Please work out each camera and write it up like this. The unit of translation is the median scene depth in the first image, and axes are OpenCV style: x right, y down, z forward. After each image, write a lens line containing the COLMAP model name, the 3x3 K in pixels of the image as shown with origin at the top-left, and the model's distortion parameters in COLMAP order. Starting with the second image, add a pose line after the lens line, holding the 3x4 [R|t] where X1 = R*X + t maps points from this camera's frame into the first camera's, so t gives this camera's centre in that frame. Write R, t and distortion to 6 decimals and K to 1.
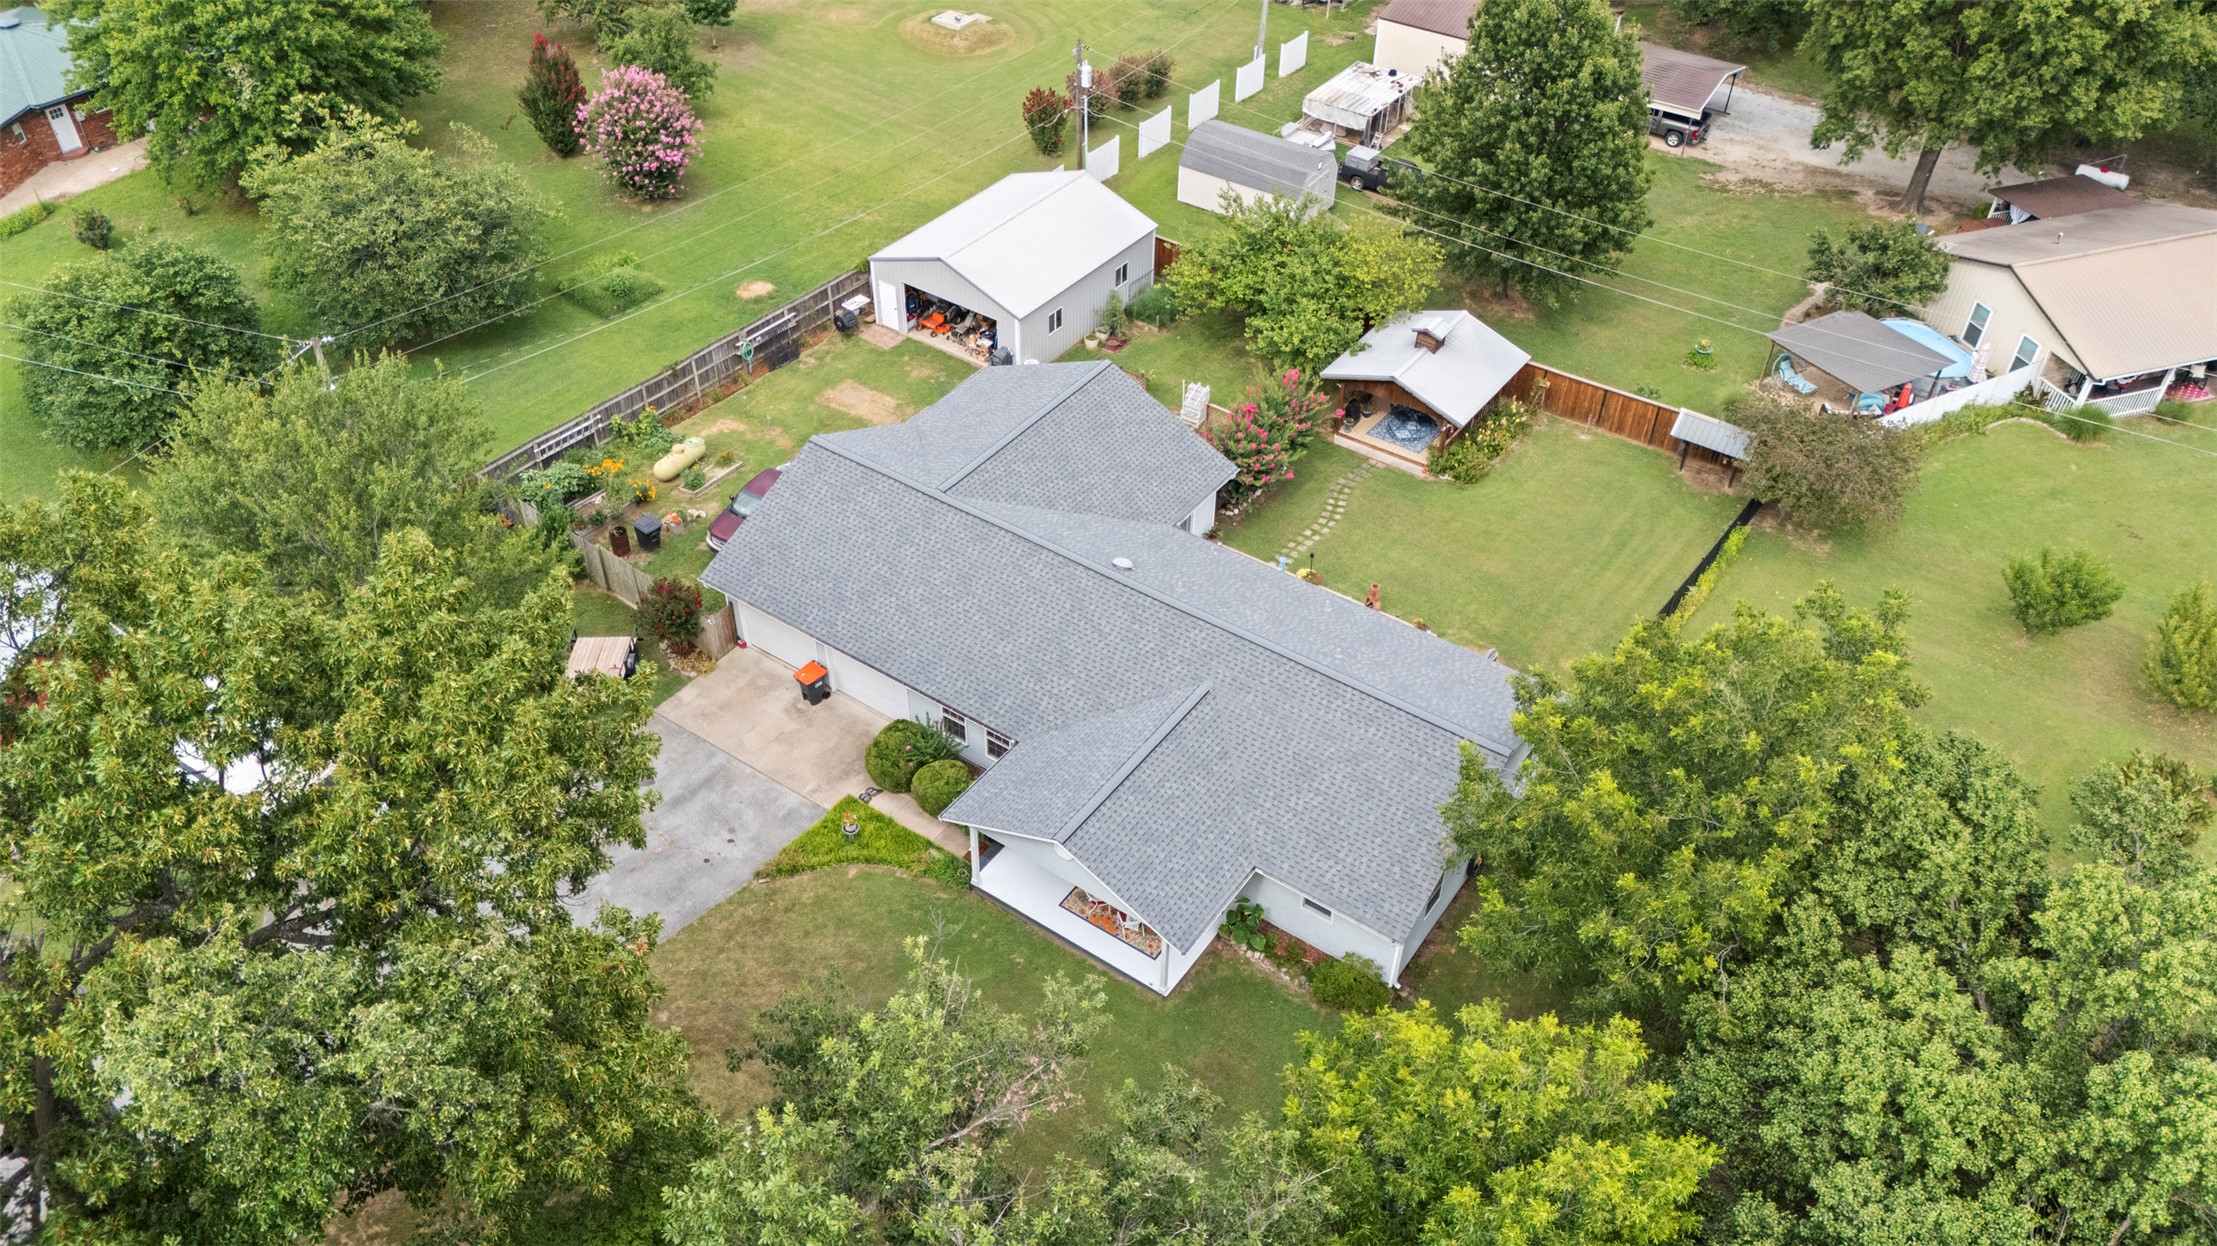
lens RADIAL K [[1637.7, 0, 1099.5], [0, 1637.7, 613.8], [0, 0, 1]] dist [0.113782, -0.151997]
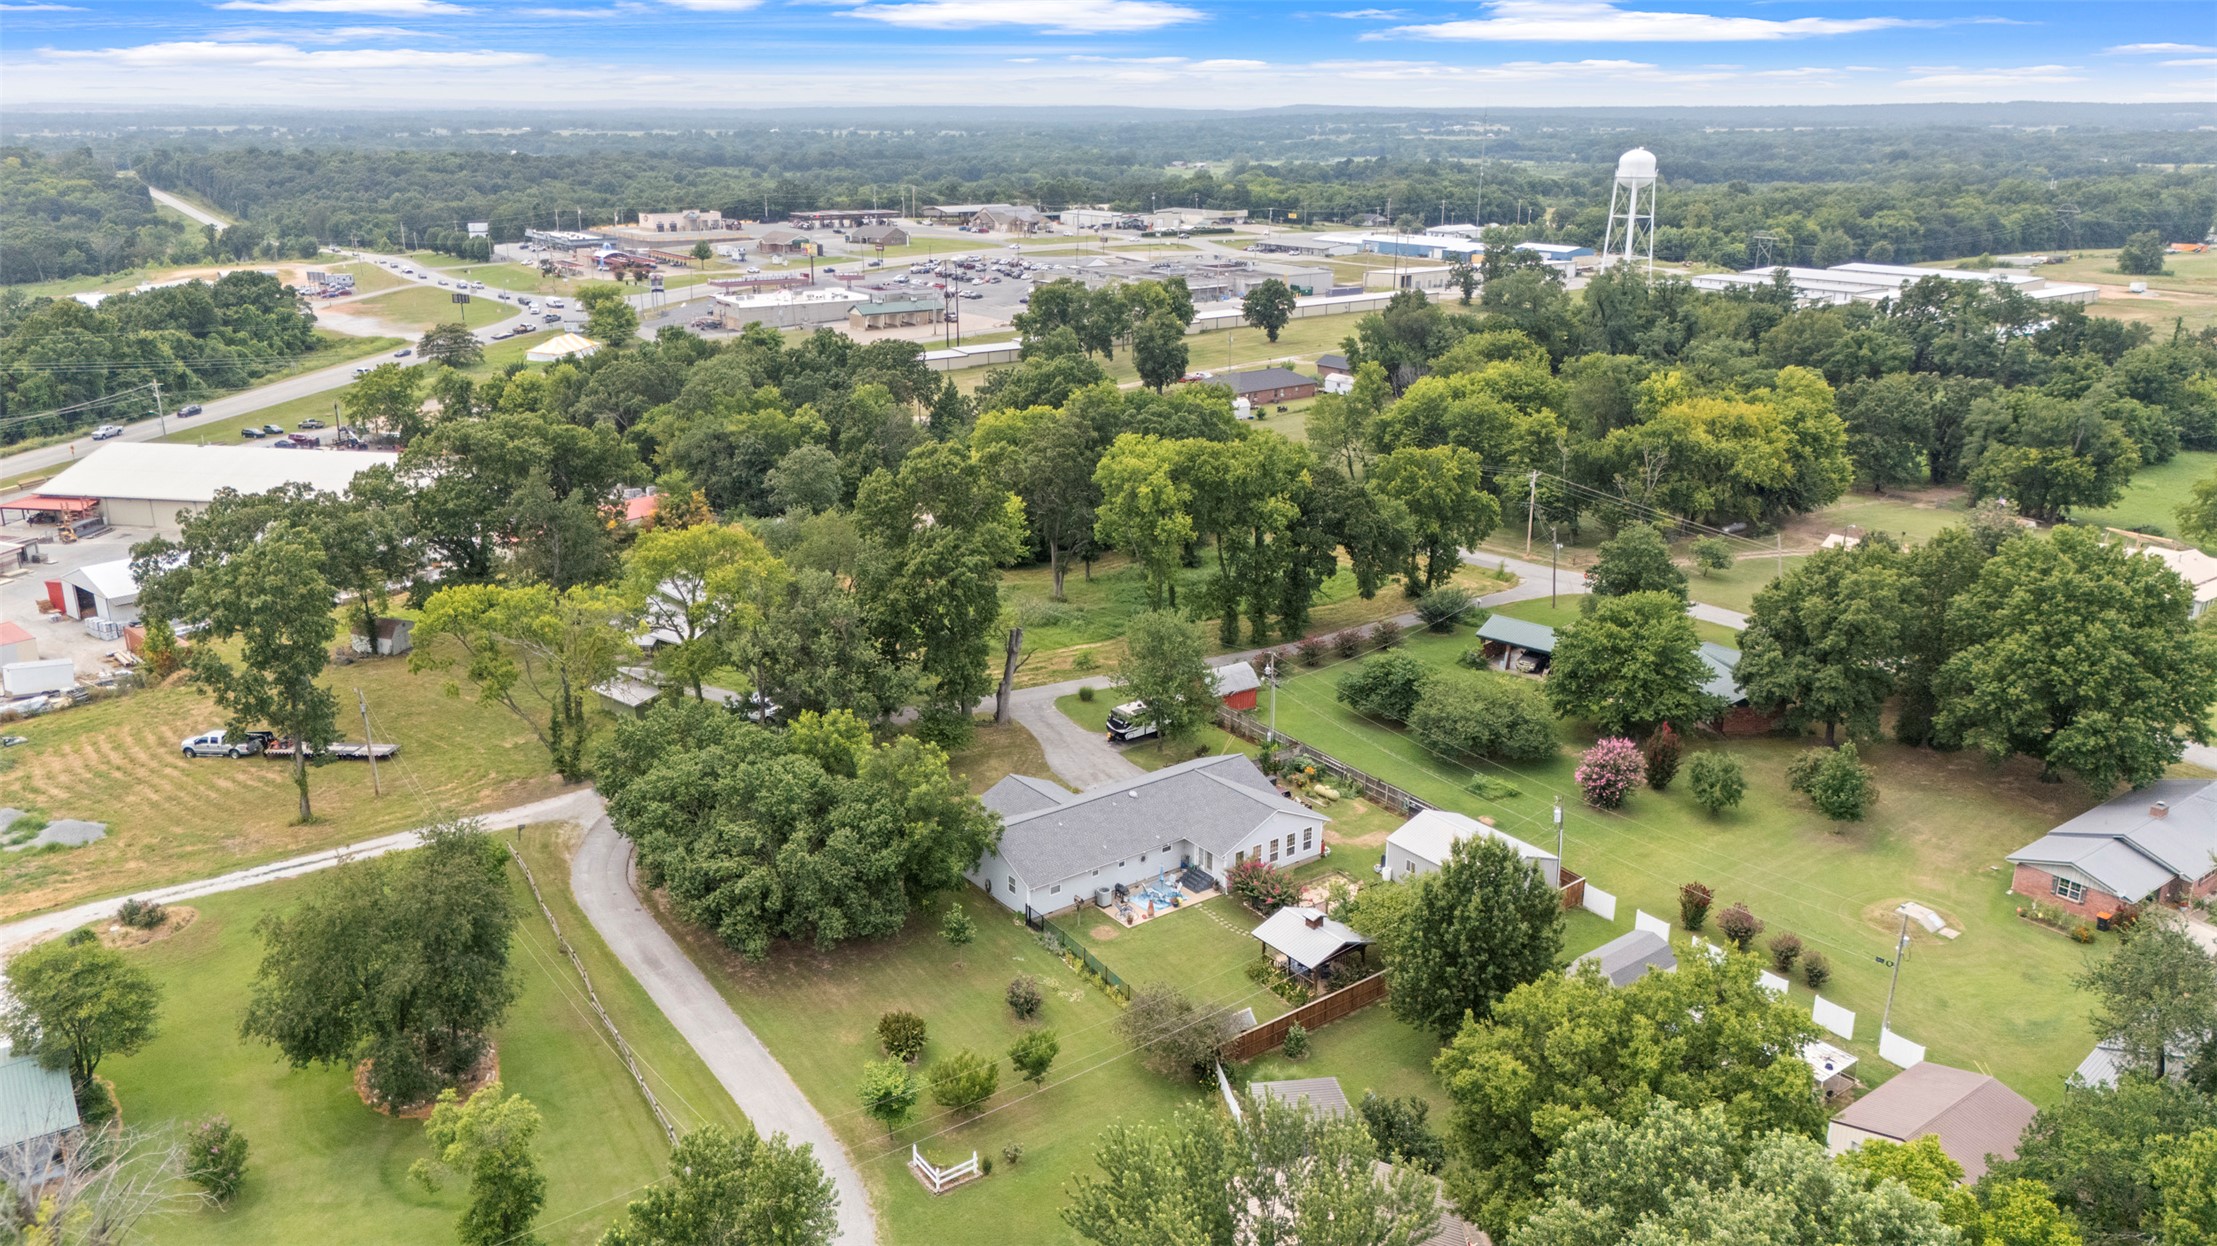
lens RADIAL K [[1637.7, 0, 1099.5], [0, 1637.7, 613.8], [0, 0, 1]] dist [0.113782, -0.151997]
pose [[-0.304664, 0.270285, -0.913305, 1.625374], [-0.626262, 0.665617, 0.405895, -0.869322], [0.717618, 0.695629, -0.033521, 0.619884]]
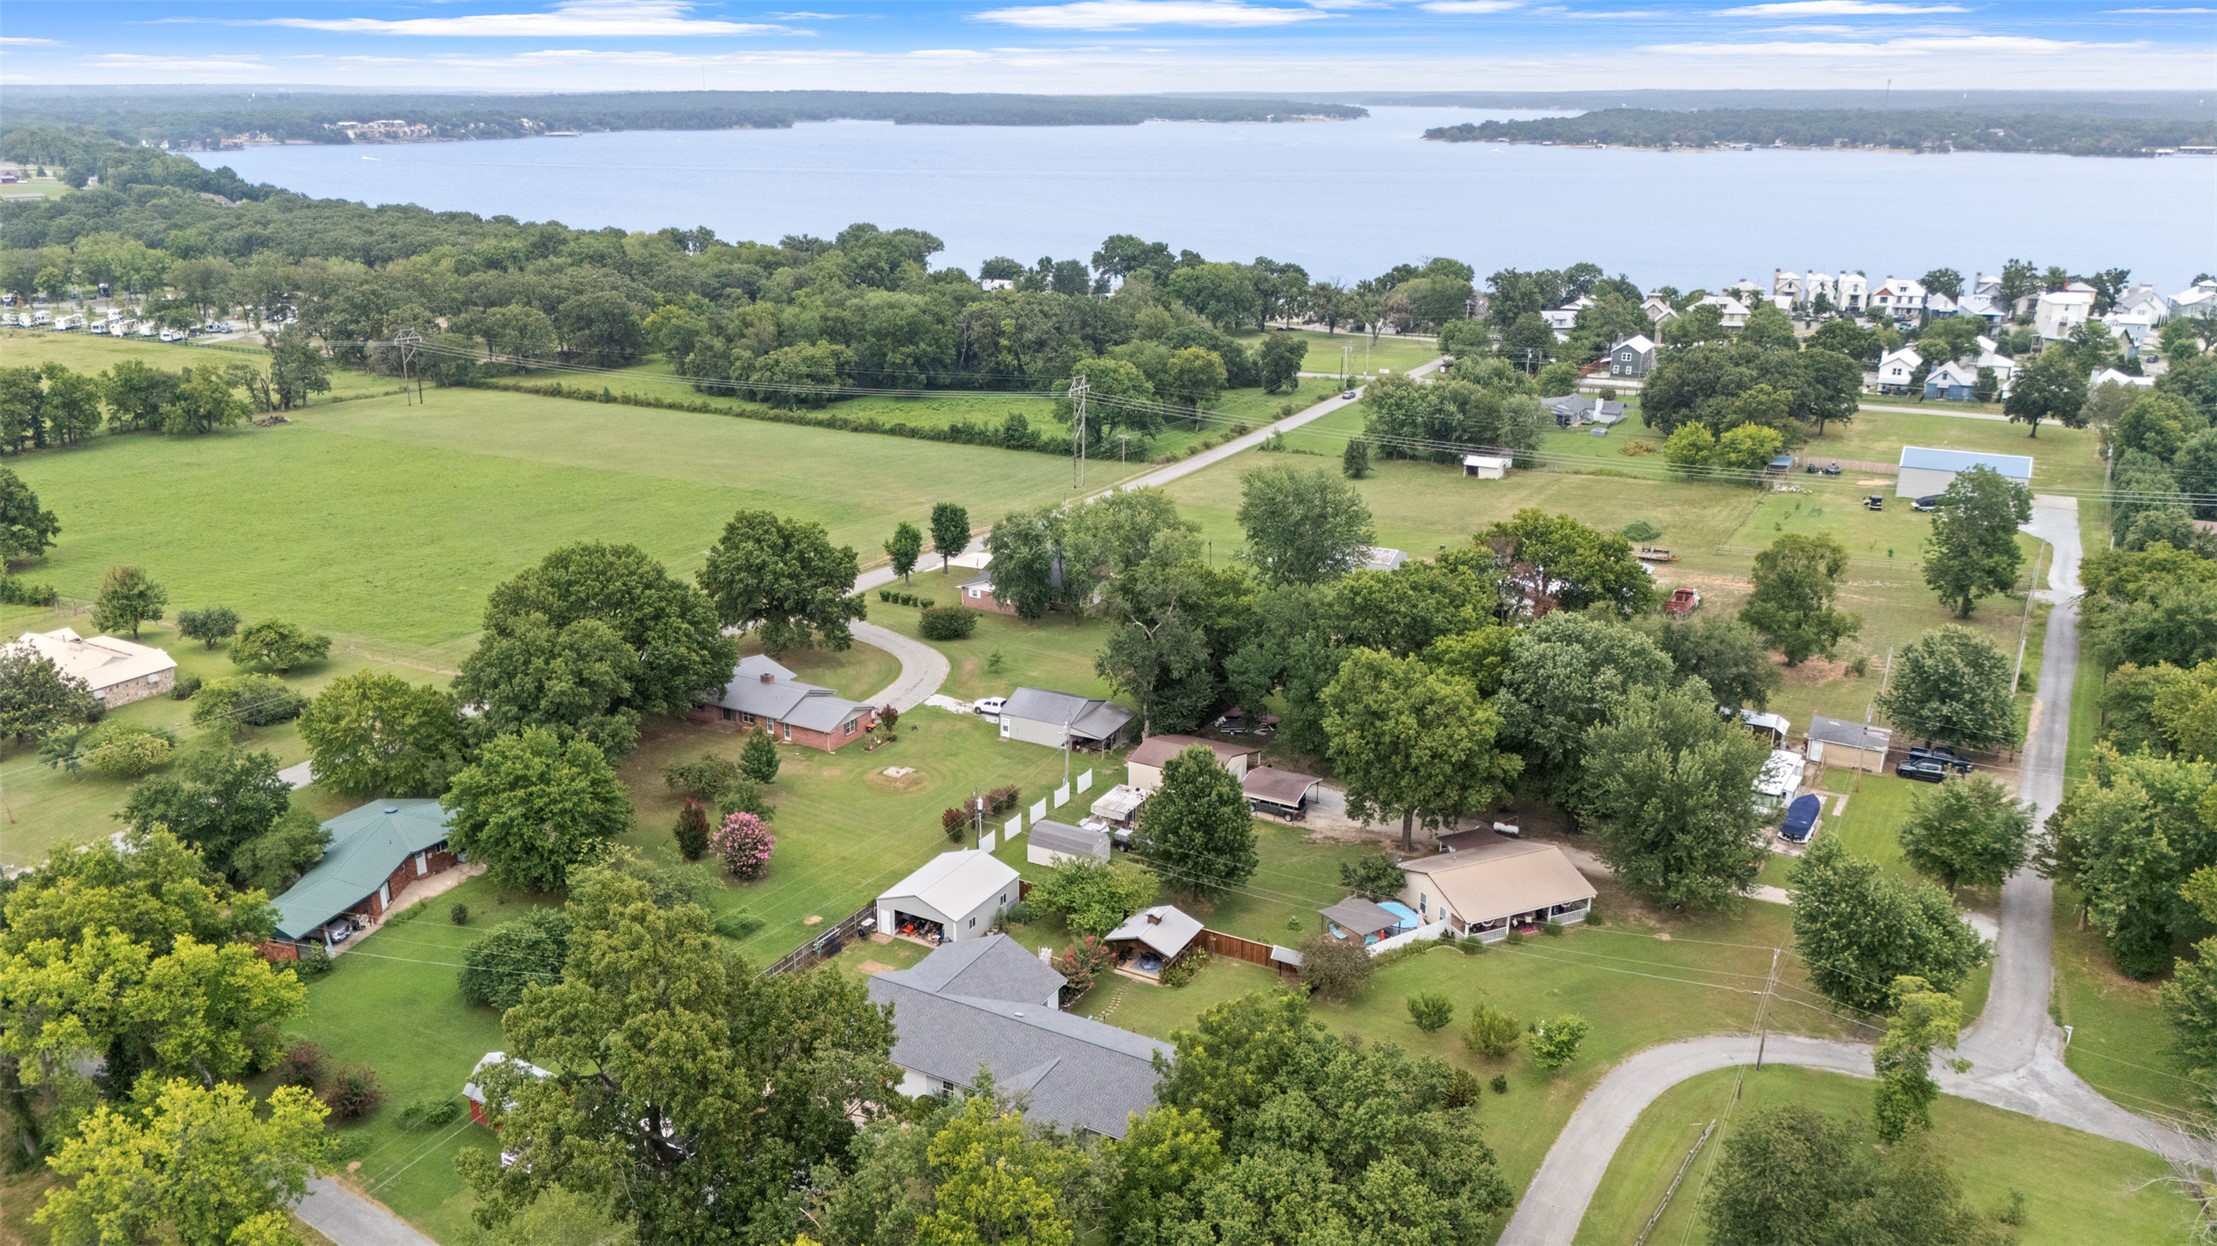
lens RADIAL K [[1637.7, 0, 1099.5], [0, 1637.7, 613.8], [0, 0, 1]] dist [0.113782, -0.151997]
pose [[0.993290, -0.038394, 0.109091, -0.076226], [0.077789, 0.919817, -0.384560, 0.253754], [-0.085580, 0.390465, 0.916631, -0.980221]]
